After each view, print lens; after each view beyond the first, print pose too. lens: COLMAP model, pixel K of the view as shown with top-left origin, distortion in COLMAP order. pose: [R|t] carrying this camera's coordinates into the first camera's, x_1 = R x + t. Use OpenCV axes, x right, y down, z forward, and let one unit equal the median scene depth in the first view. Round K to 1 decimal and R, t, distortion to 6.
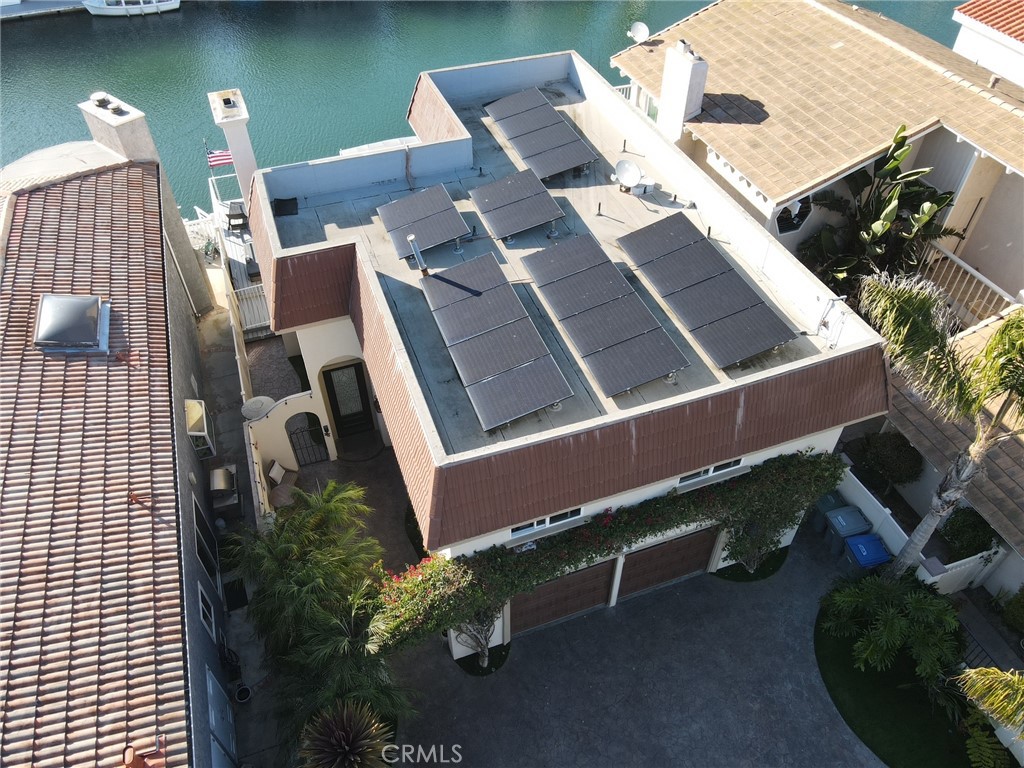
lens RADIAL K [[746.8, 0, 512.0], [0, 746.8, 384.0], [0, 0, 1]] dist [0.025487, -0.006320]
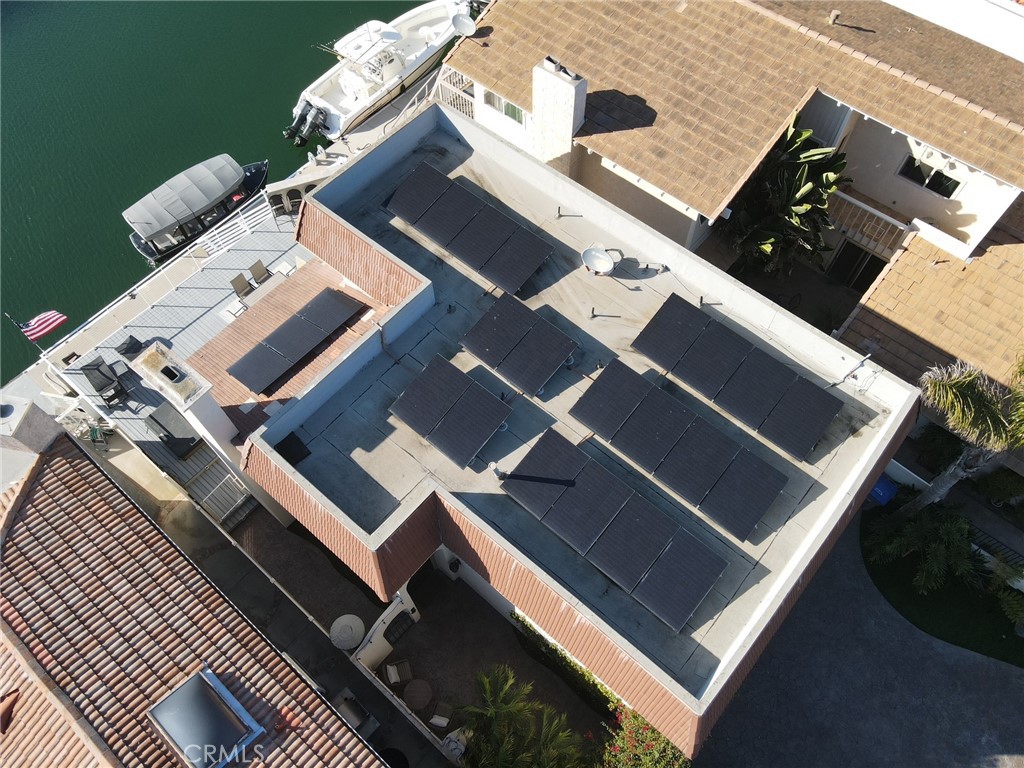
lens RADIAL K [[751.6, 0, 512.0], [0, 751.6, 384.0], [0, 0, 1]] dist [0.012692, 0.008330]
pose [[0.871461, -0.432261, 0.231746, -0.240997], [0.355261, 0.882088, 0.309372, -0.479267], [-0.338150, -0.187275, 0.922270, 0.091555]]
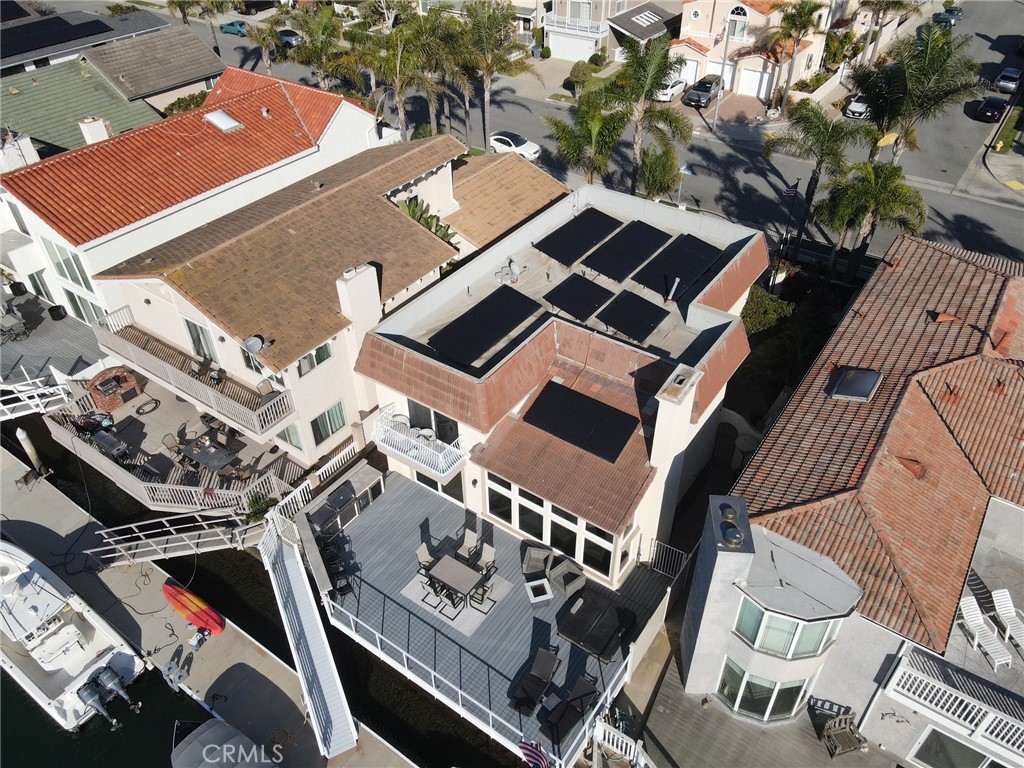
lens RADIAL K [[751.6, 0, 512.0], [0, 751.6, 384.0], [0, 0, 1]] dist [0.012692, 0.008330]
pose [[-0.569496, -0.512654, 0.642542, -0.967516], [0.591104, 0.287780, 0.753511, -1.390217], [-0.571201, 0.808931, 0.139142, 0.968158]]
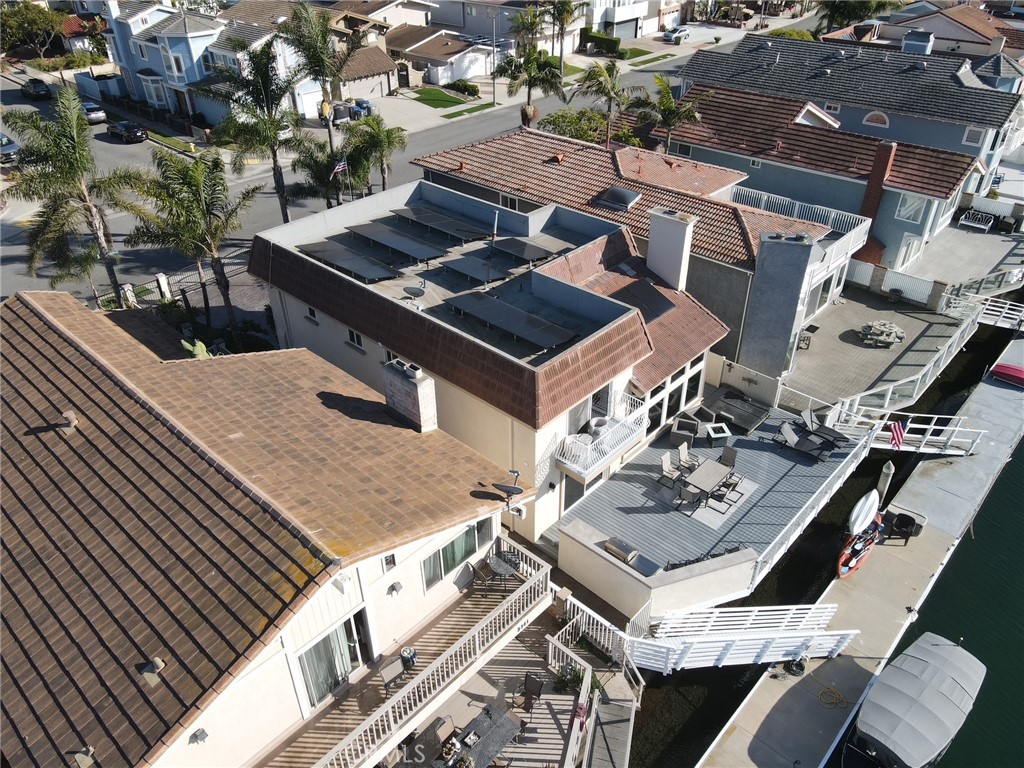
lens RADIAL K [[751.6, 0, 512.0], [0, 751.6, 384.0], [0, 0, 1]] dist [0.012692, 0.008330]
pose [[-0.889592, 0.260798, -0.374981, 0.552069], [-0.319147, 0.232400, 0.918768, -1.545947], [0.326758, 0.937003, -0.123508, 1.372335]]
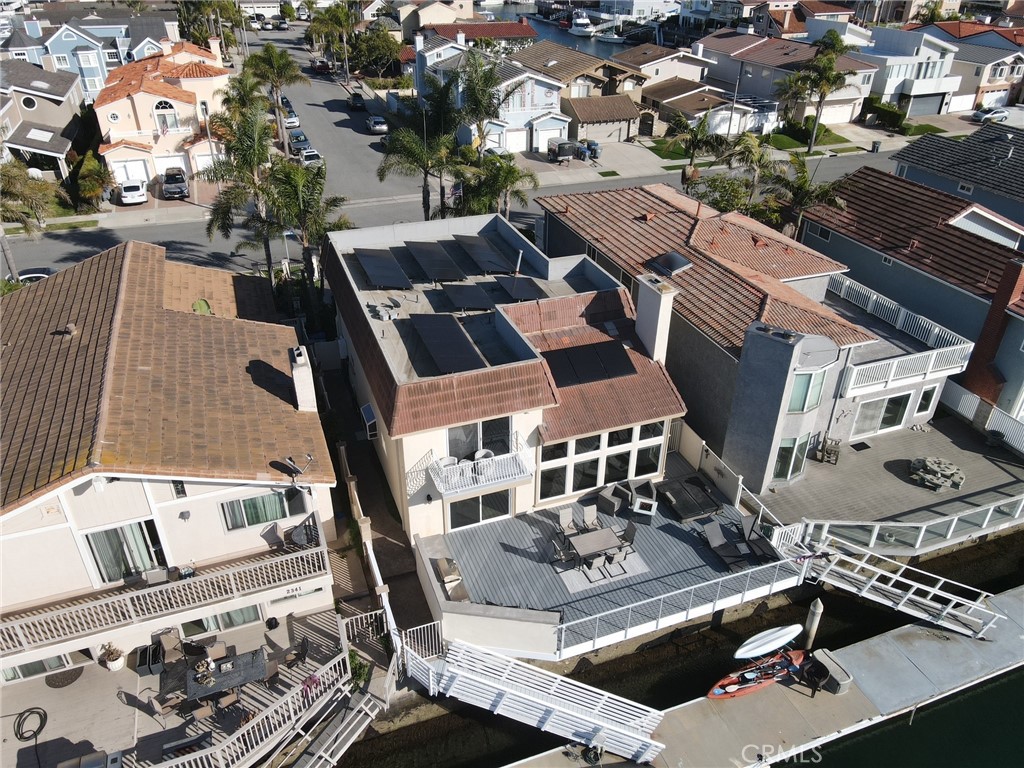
lens RADIAL K [[751.6, 0, 512.0], [0, 751.6, 384.0], [0, 0, 1]] dist [0.012692, 0.008330]
pose [[-0.999910, -0.003122, -0.013023, -0.068226], [-0.013392, 0.235633, 0.971750, -1.748773], [0.000035, 0.971837, -0.235653, 1.519392]]
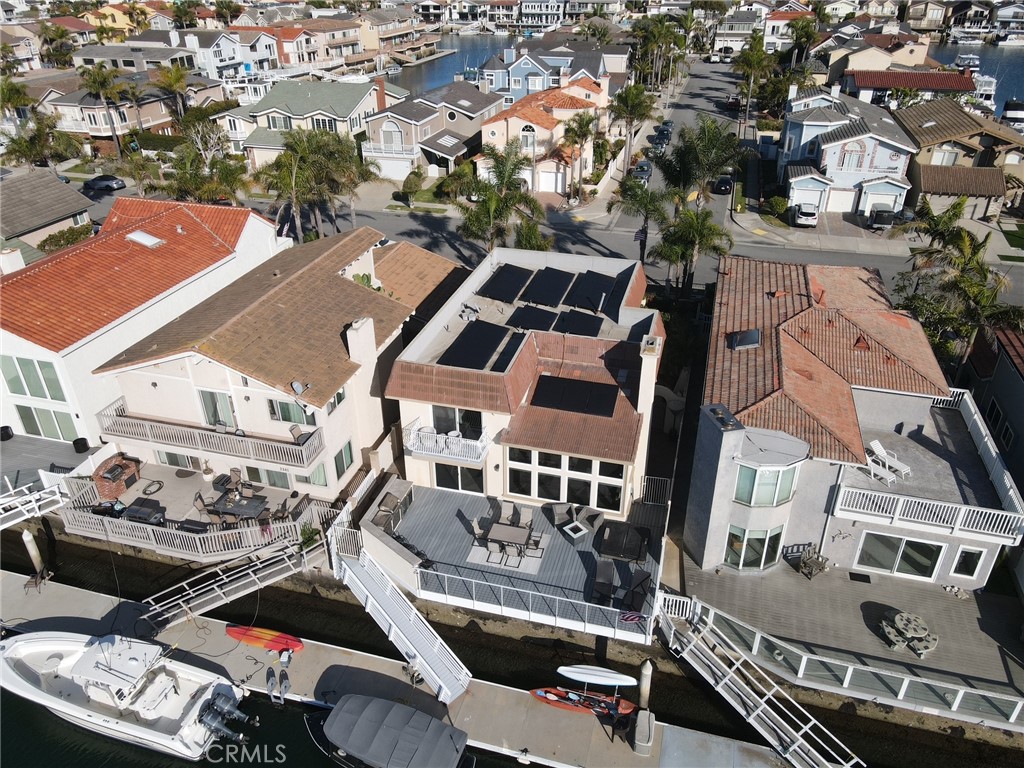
lens RADIAL K [[751.6, 0, 512.0], [0, 751.6, 384.0], [0, 0, 1]] dist [0.012692, 0.008330]
pose [[-0.812391, -0.288365, 0.506820, -0.977115], [0.416097, 0.322234, 0.850311, -1.852961], [-0.408515, 0.901671, -0.141793, 1.411147]]
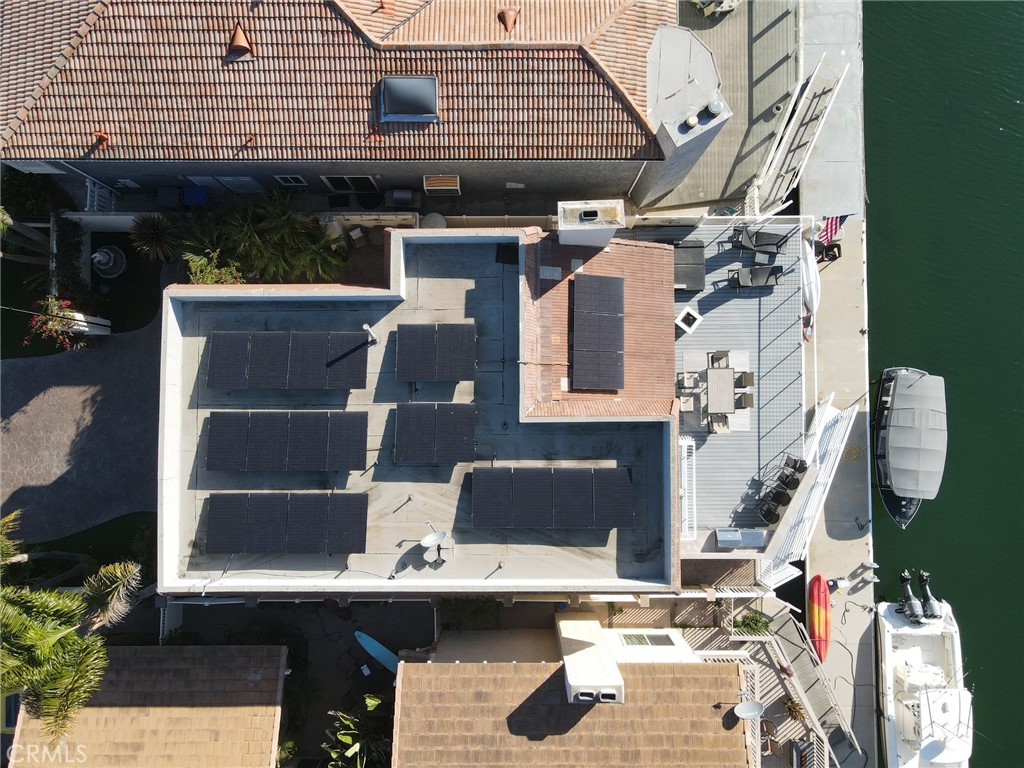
lens RADIAL K [[751.6, 0, 512.0], [0, 751.6, 384.0], [0, 0, 1]] dist [0.012692, 0.008330]
pose [[-0.338968, 0.940029, -0.038038, -0.061396], [-0.665334, -0.210938, 0.716126, -1.118961], [0.665155, 0.268051, 0.696934, 0.213708]]
